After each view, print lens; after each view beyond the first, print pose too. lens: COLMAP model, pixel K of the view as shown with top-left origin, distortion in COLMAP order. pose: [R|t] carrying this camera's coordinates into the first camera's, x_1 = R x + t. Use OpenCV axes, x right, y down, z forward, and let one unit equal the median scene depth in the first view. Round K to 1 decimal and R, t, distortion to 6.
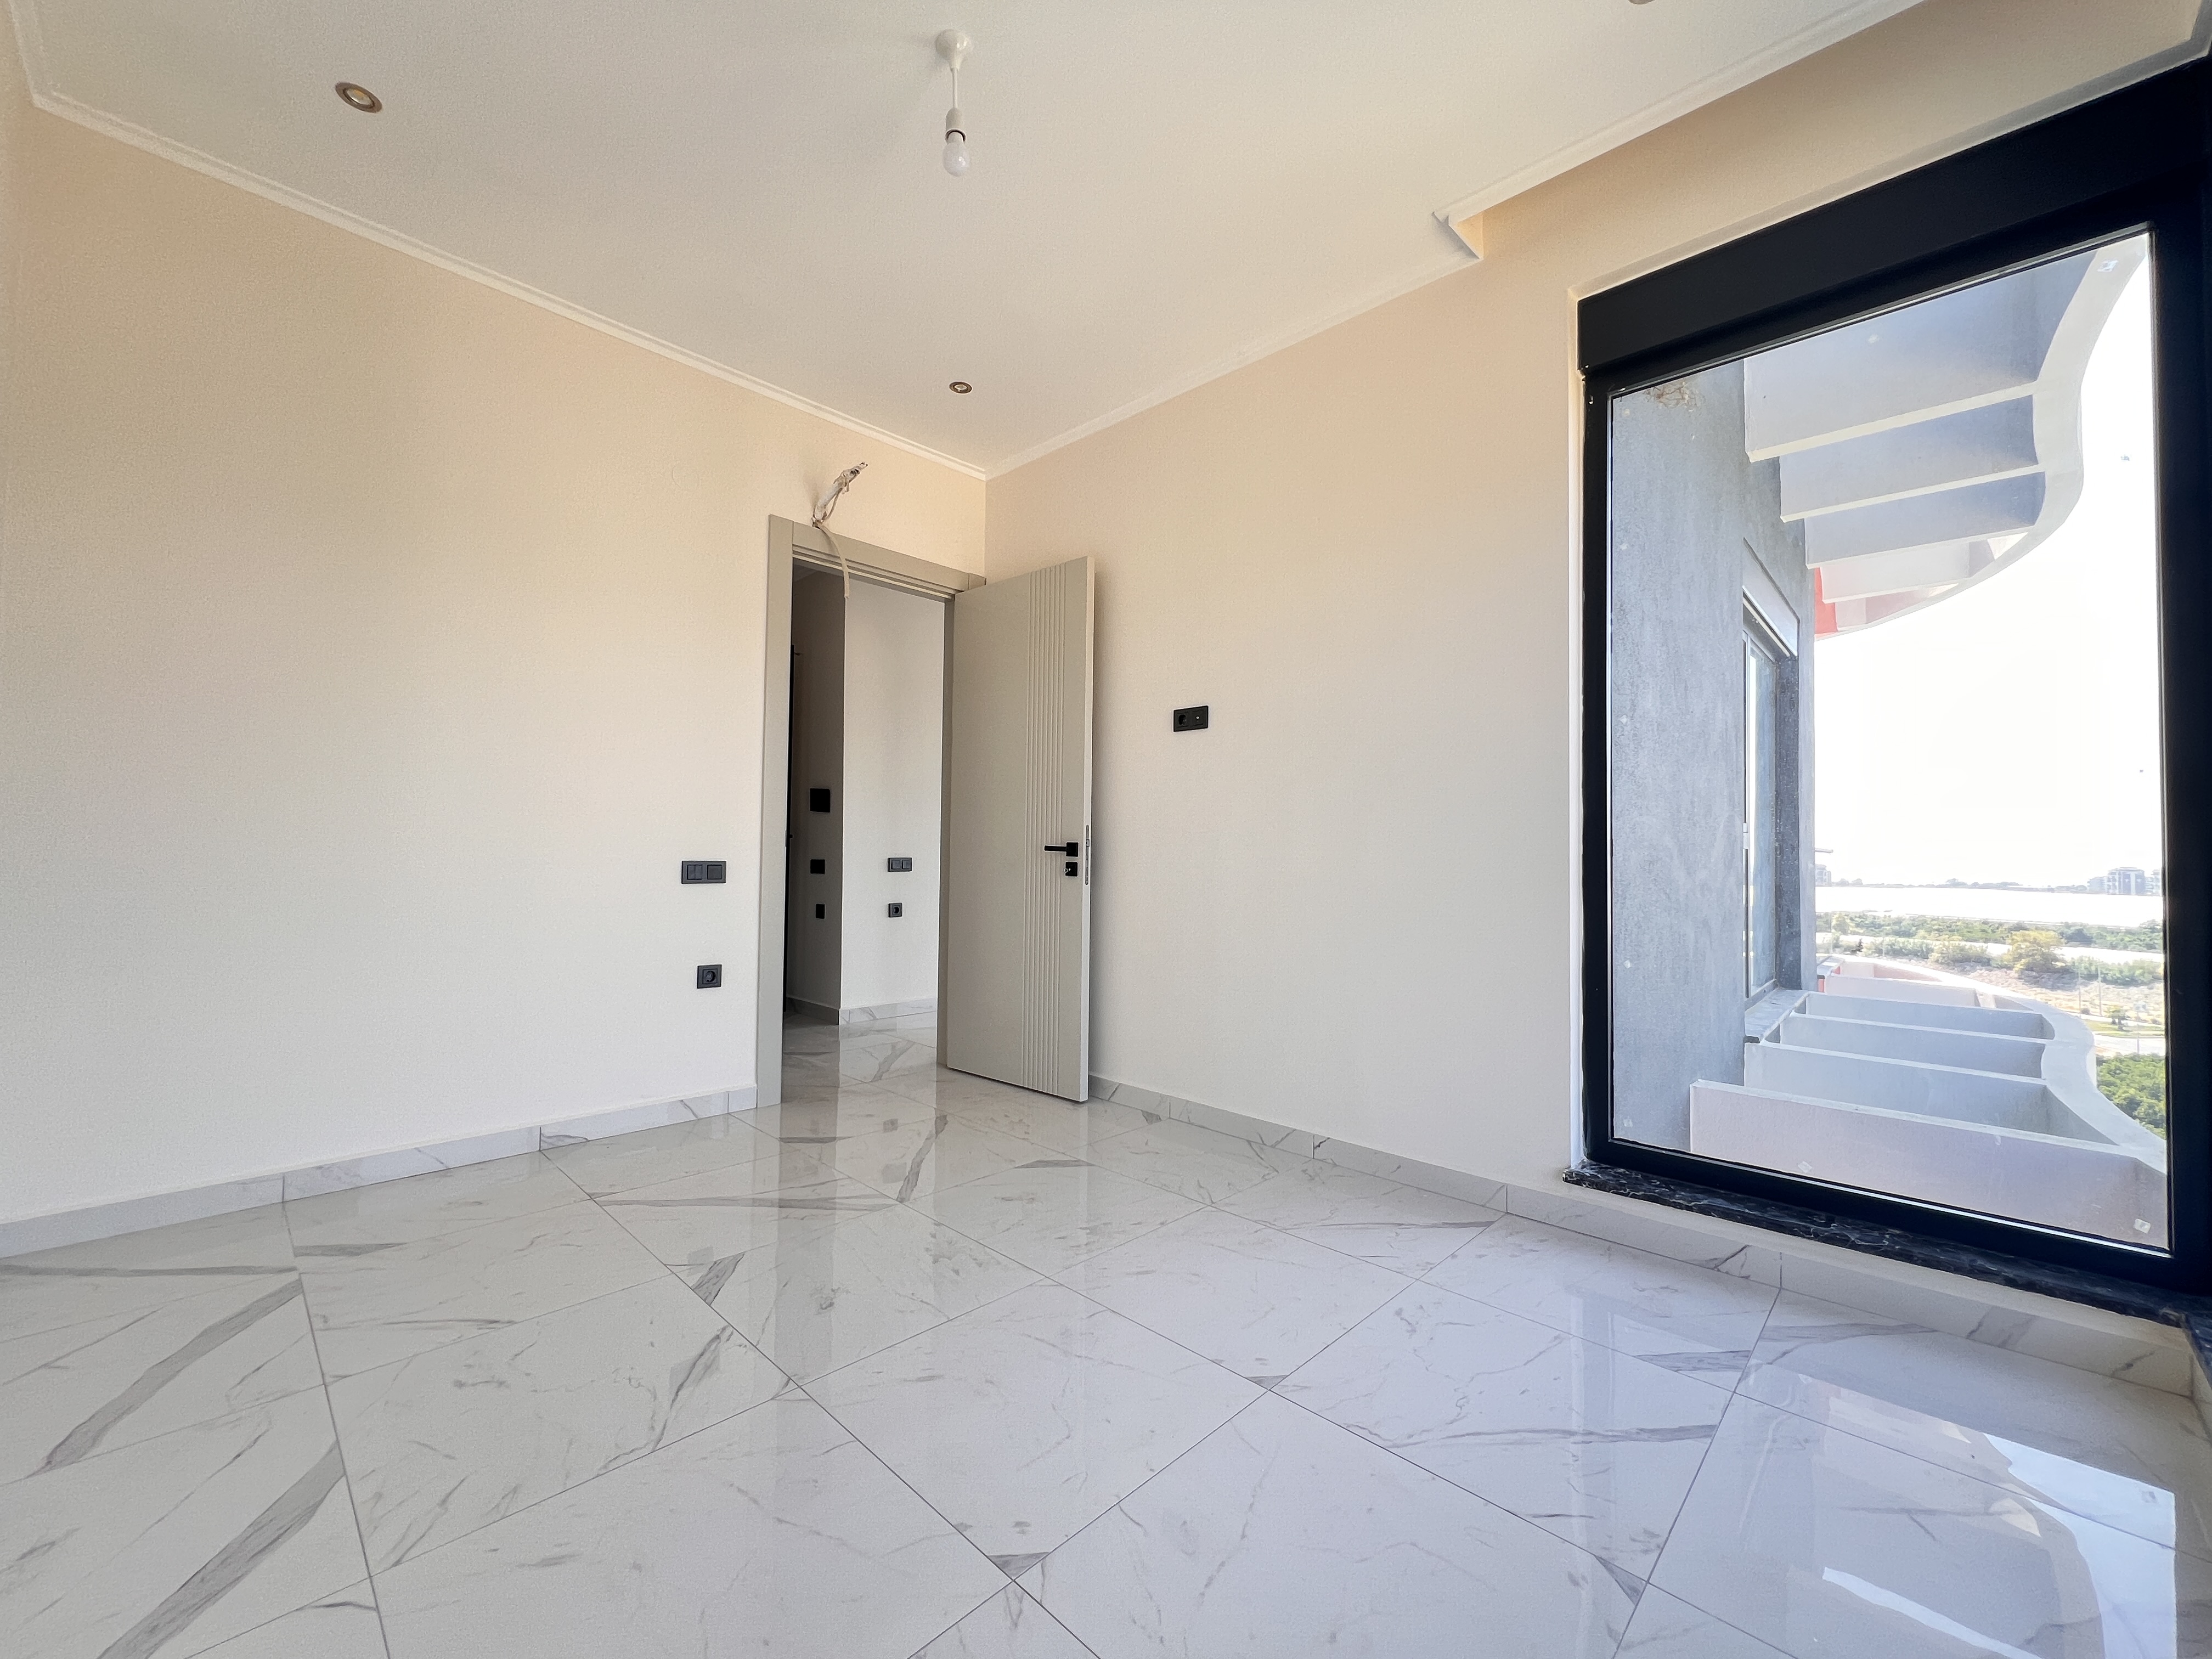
lens RADIAL K [[889.9, 0, 1115.6], [0, 889.9, 834.2], [0, 0, 1]] dist [-0.002036, 0.000090]
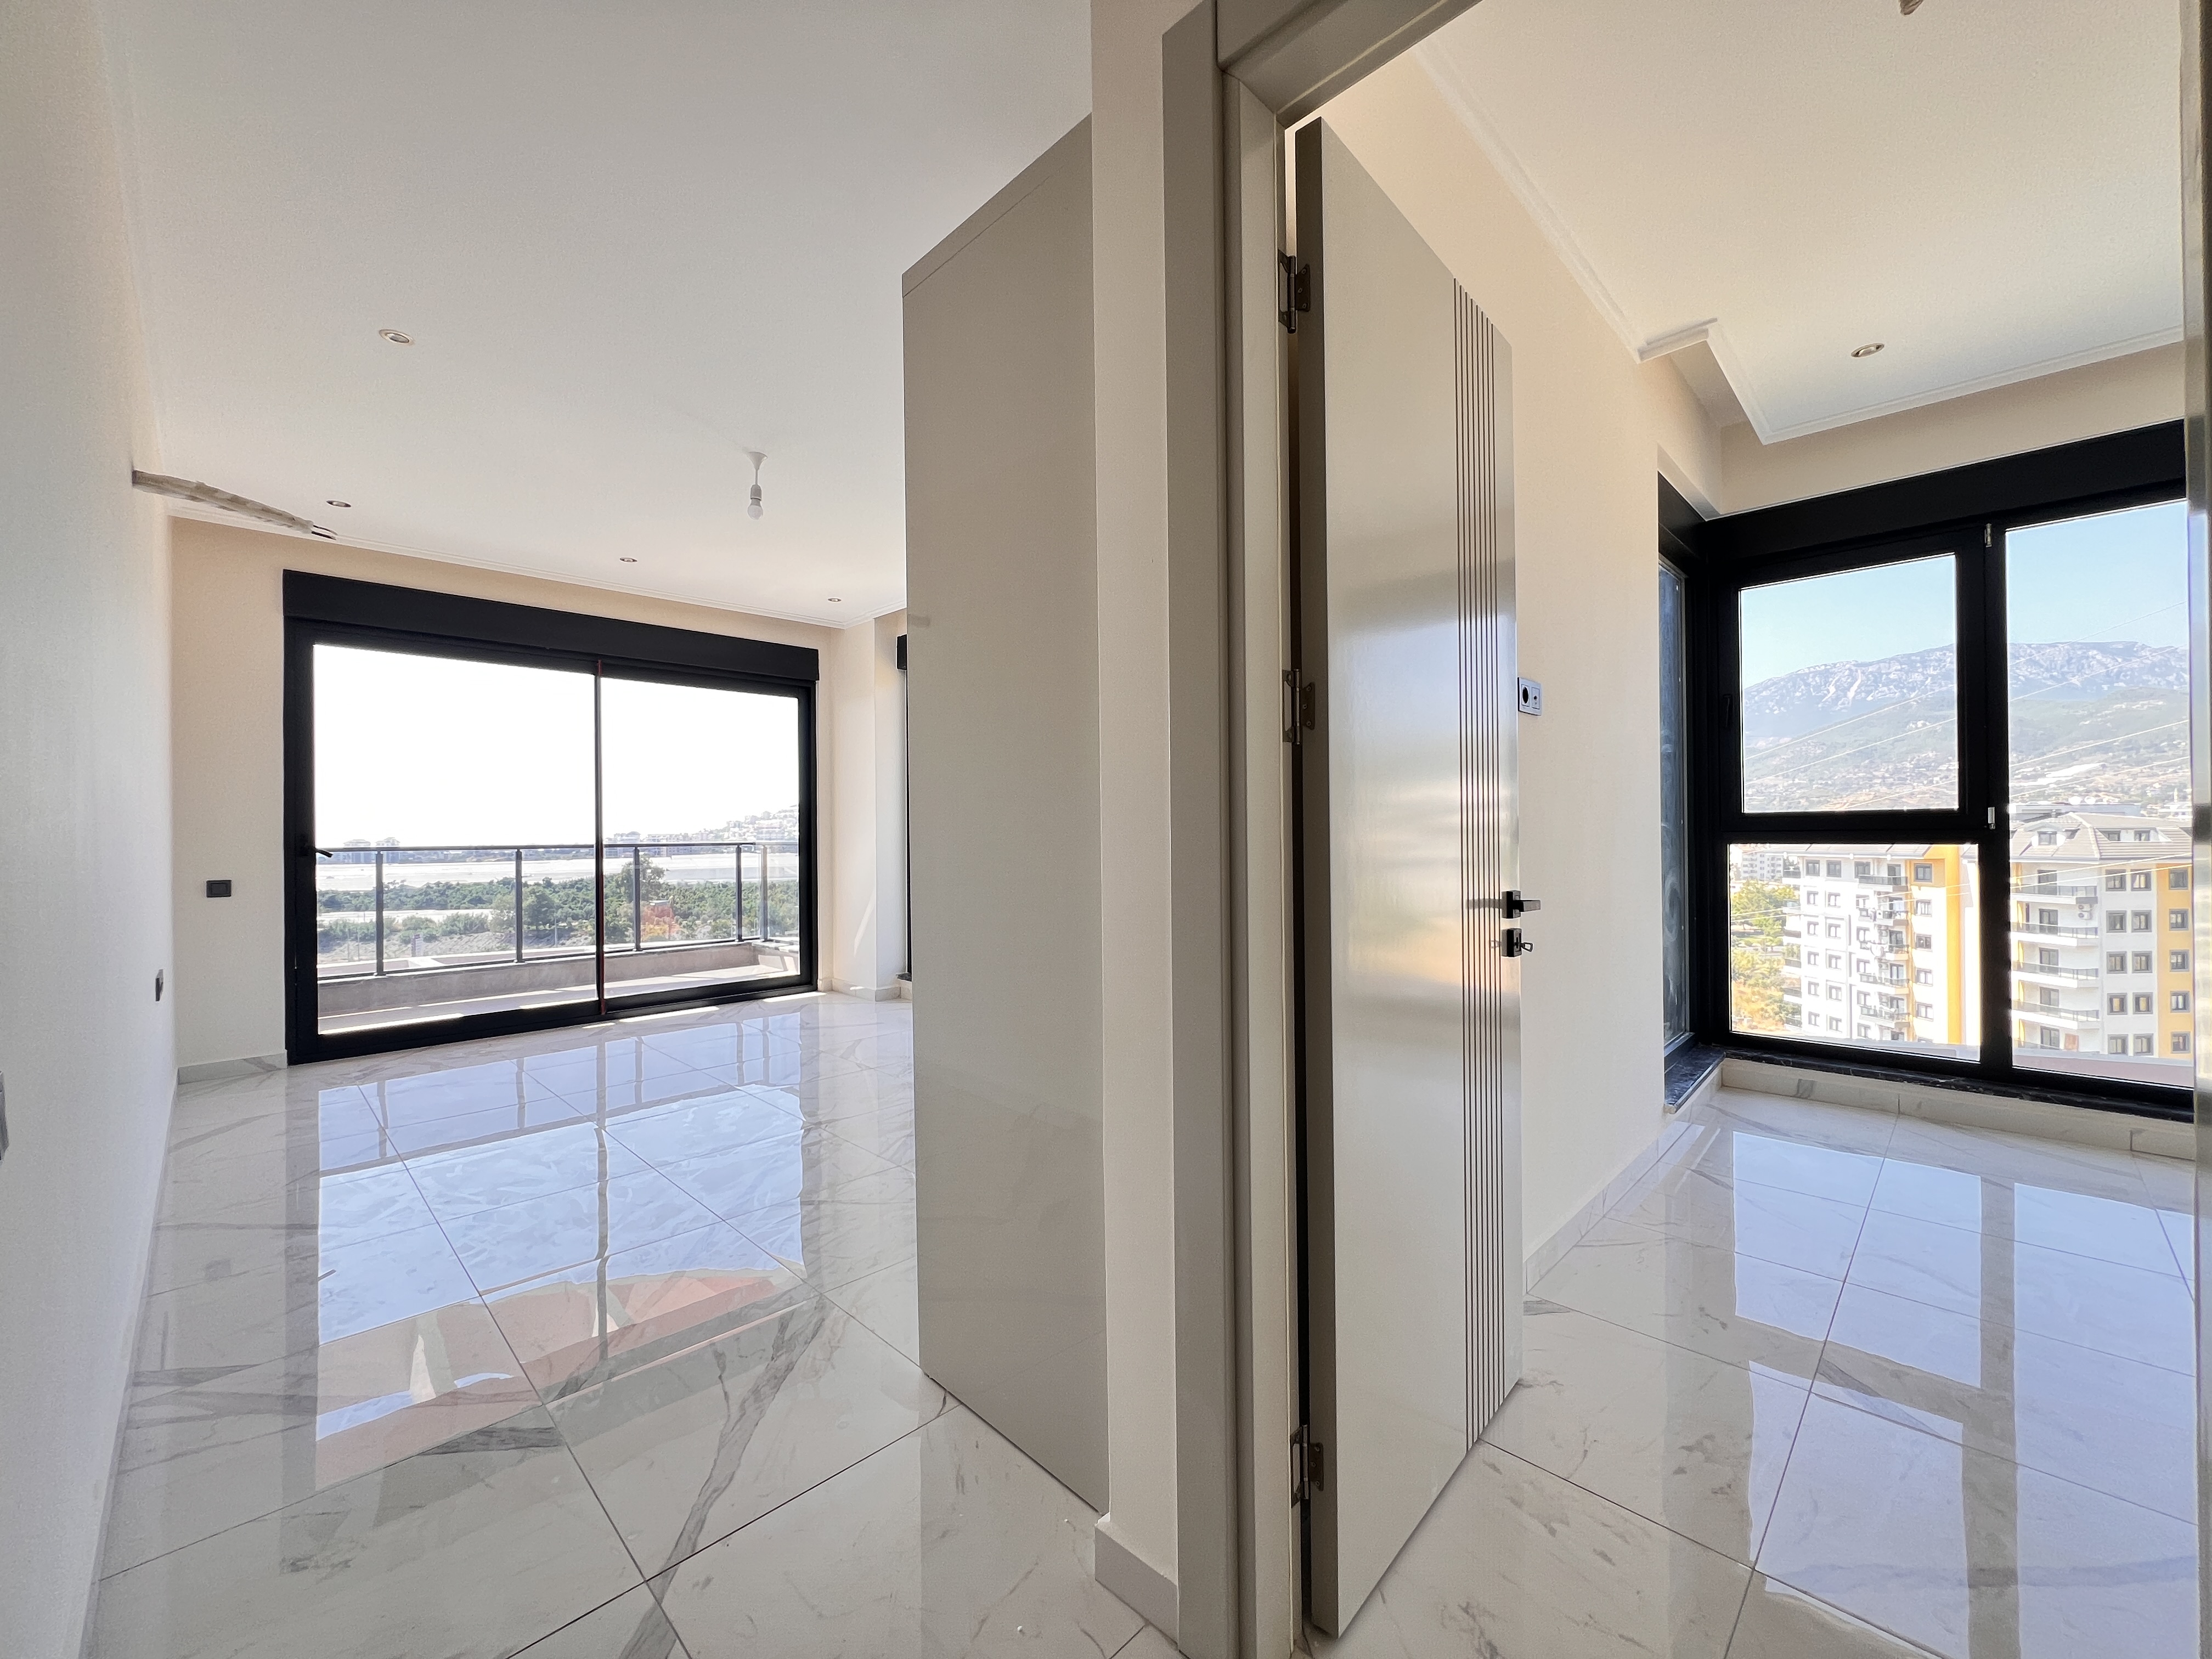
lens RADIAL K [[889.9, 0, 1093.9], [0, 889.9, 830.4], [0, 0, 1]] dist [-0.002036, 0.000090]
pose [[0.023209, -0.009136, 0.999689, -1.119107], [-0.014702, 0.999847, 0.009479, -0.048048], [-0.999623, -0.014917, 0.023072, 2.156235]]
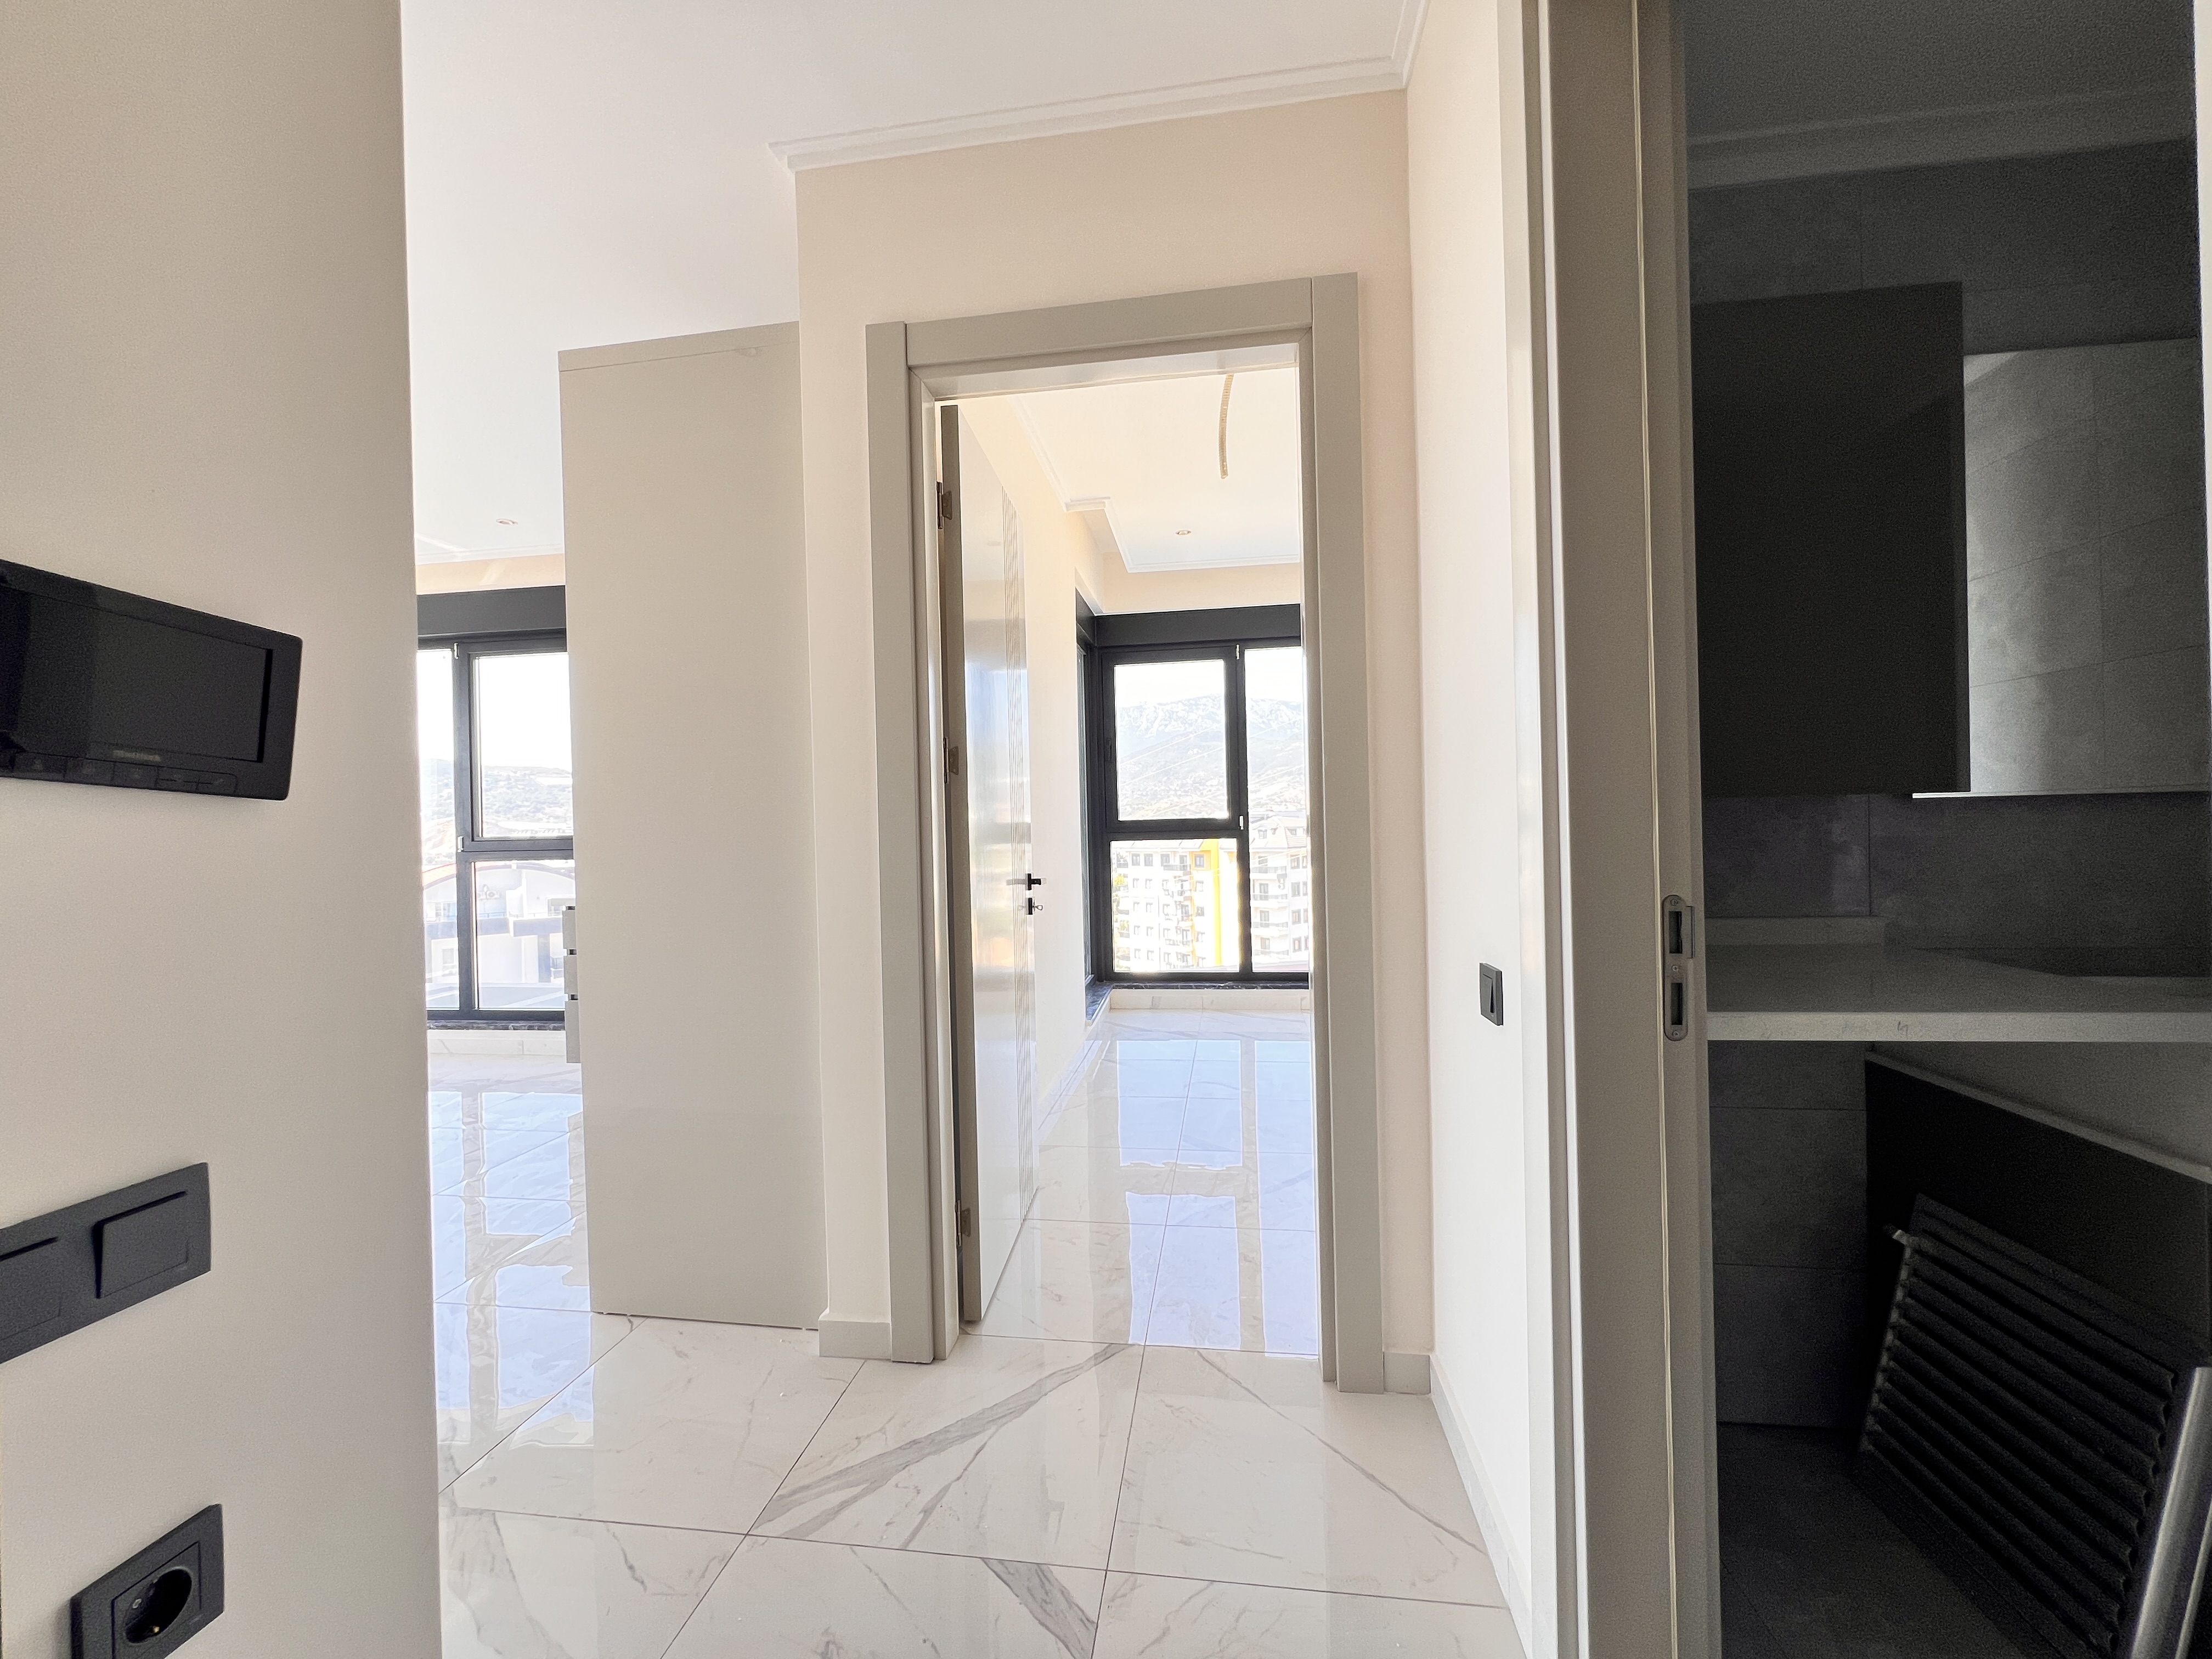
lens RADIAL K [[889.9, 0, 1082.3], [0, 889.9, 826.7], [0, 0, 1]] dist [-0.002036, 0.000090]
pose [[-0.563163, 0.002984, 0.826341, -1.492939], [-0.003587, 0.999975, -0.006055, -0.050489], [-0.826338, -0.006374, -0.563138, 2.555275]]
